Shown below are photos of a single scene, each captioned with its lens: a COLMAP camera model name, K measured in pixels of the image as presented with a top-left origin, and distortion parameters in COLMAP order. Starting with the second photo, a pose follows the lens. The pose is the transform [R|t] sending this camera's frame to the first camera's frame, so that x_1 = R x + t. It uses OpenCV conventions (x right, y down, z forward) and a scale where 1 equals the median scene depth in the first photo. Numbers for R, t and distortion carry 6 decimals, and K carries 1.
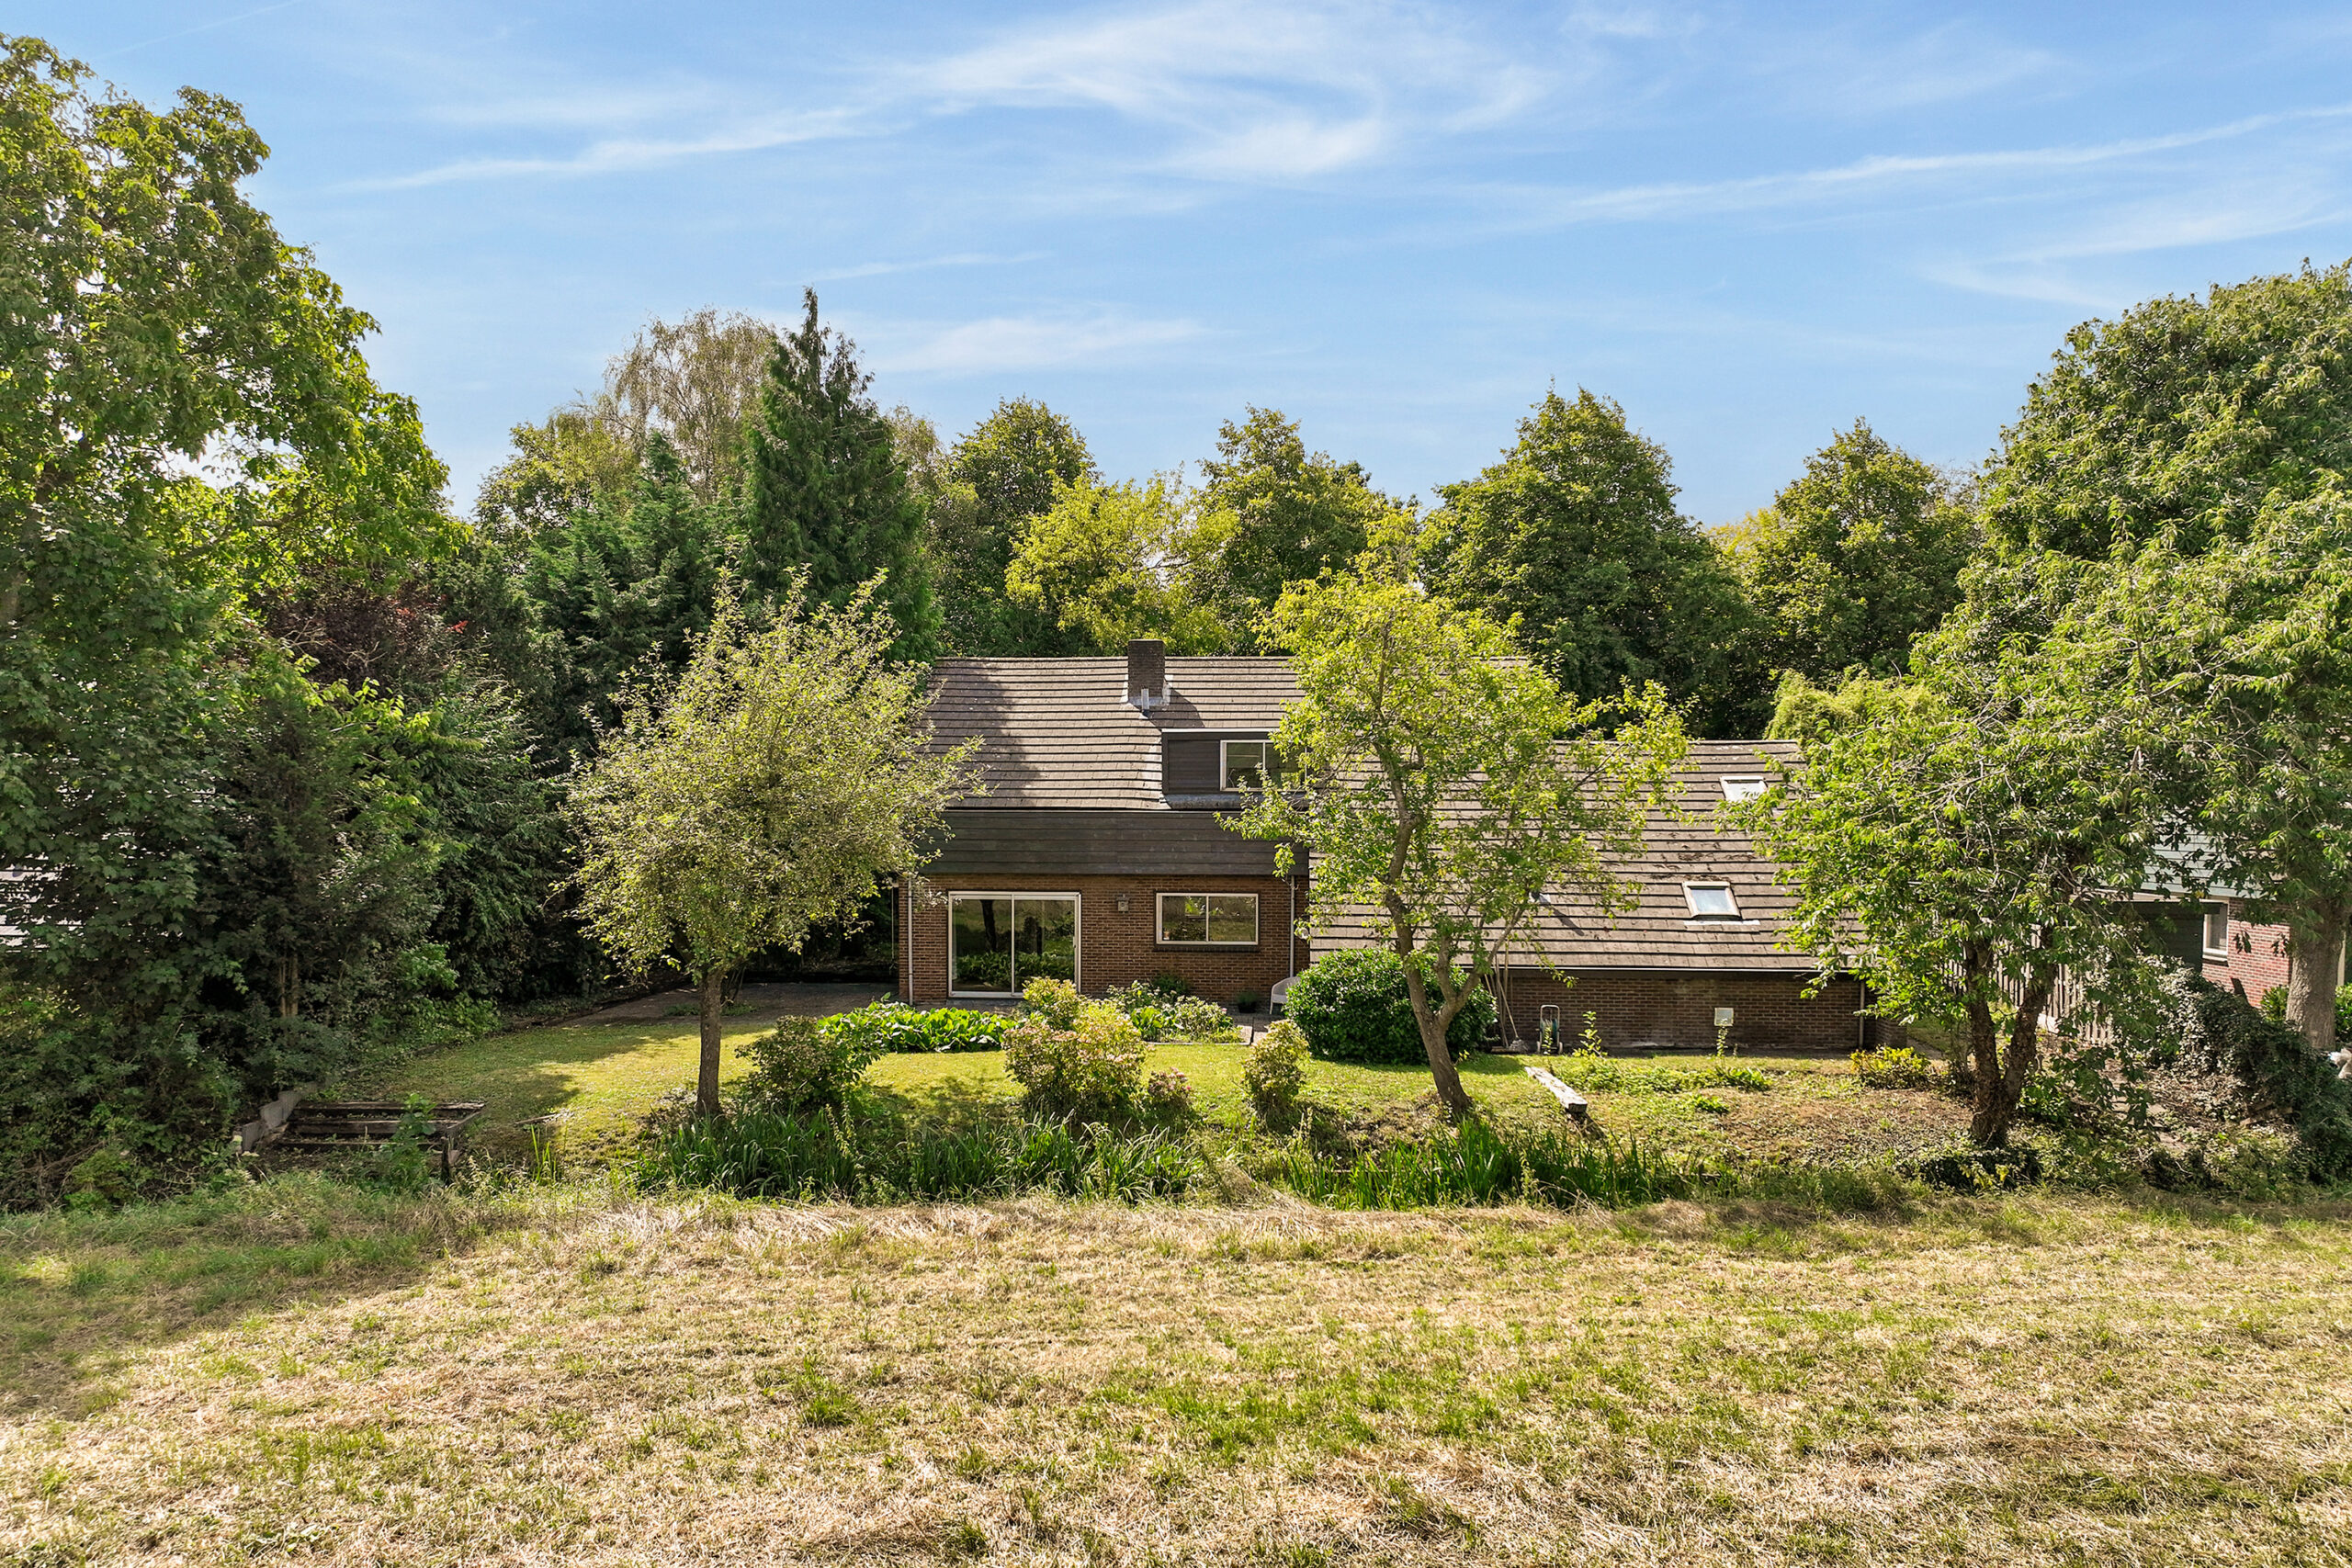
lens RADIAL K [[1731.7, 0, 1178.7], [0, 1731.7, 865.5], [0, 0, 1]] dist [0.004662, 0.003973]
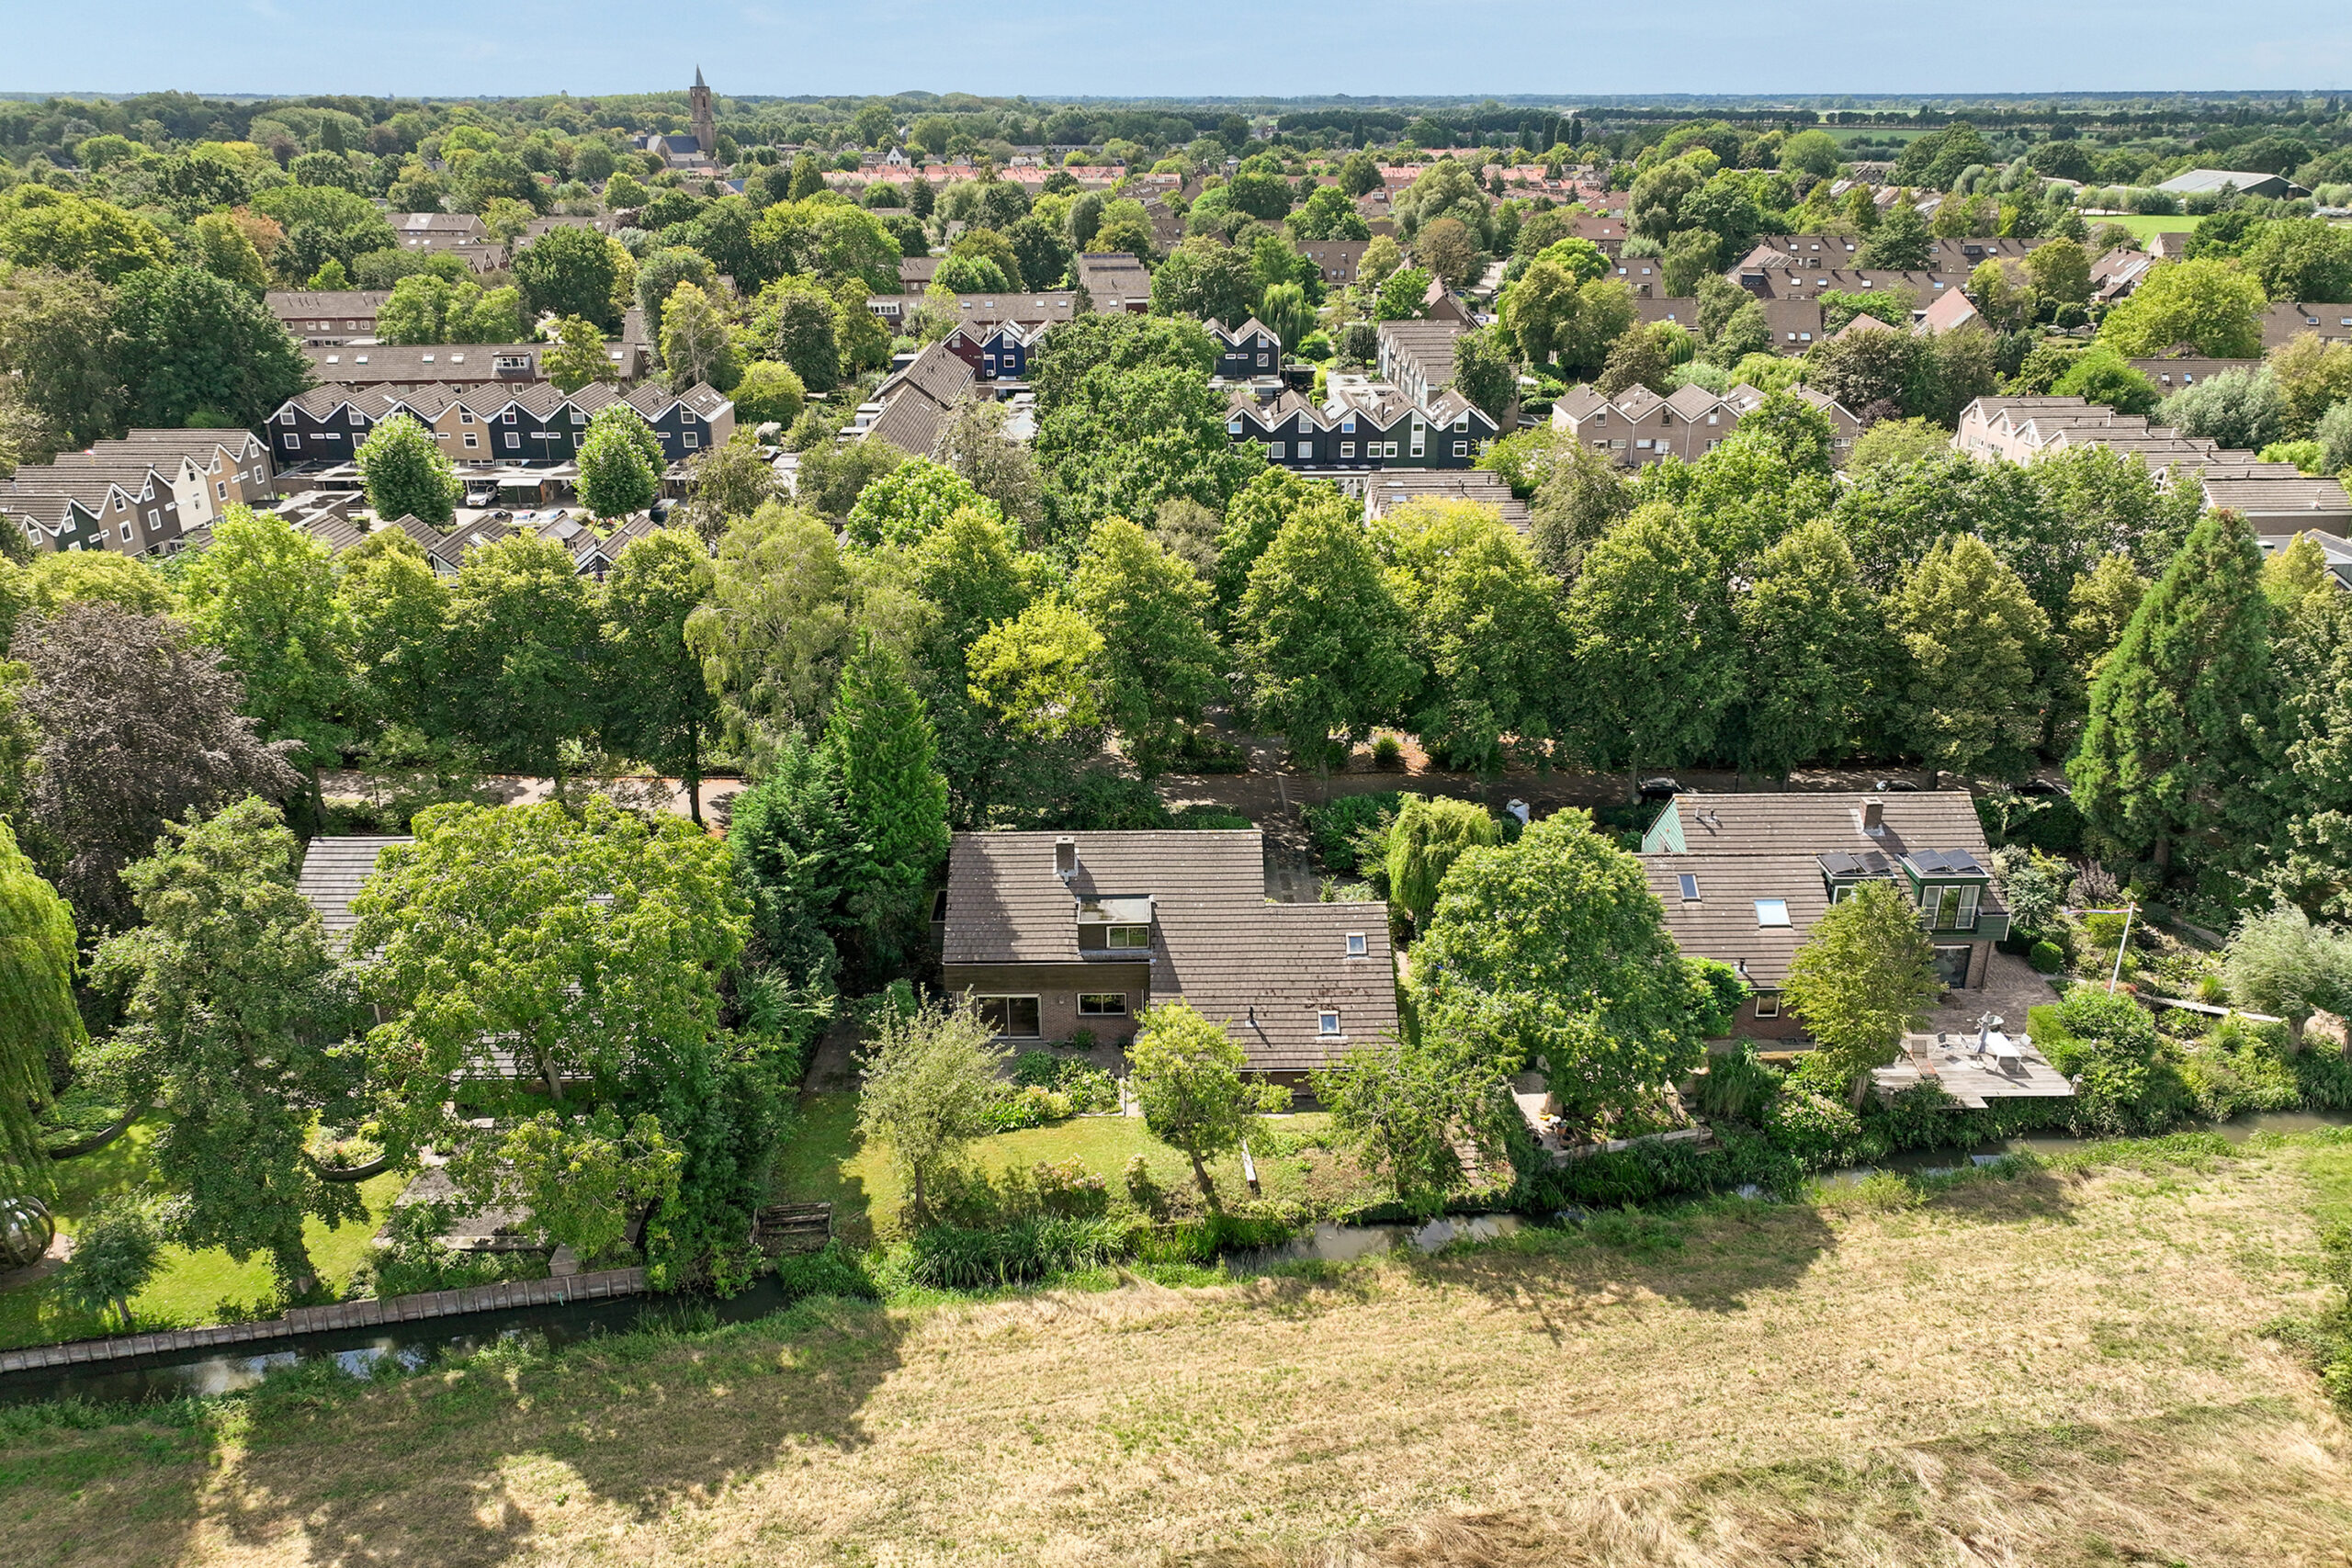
lens RADIAL K [[1694.9, 0, 1200.7], [0, 1694.9, 791.4], [0, 0, 1]] dist [-0.007259, 0.013096]
pose [[0.995433, -0.034862, 0.088873, -0.051121], [0.002832, 0.941312, 0.337527, -1.192872], [-0.095424, -0.335733, 0.937111, -1.118711]]
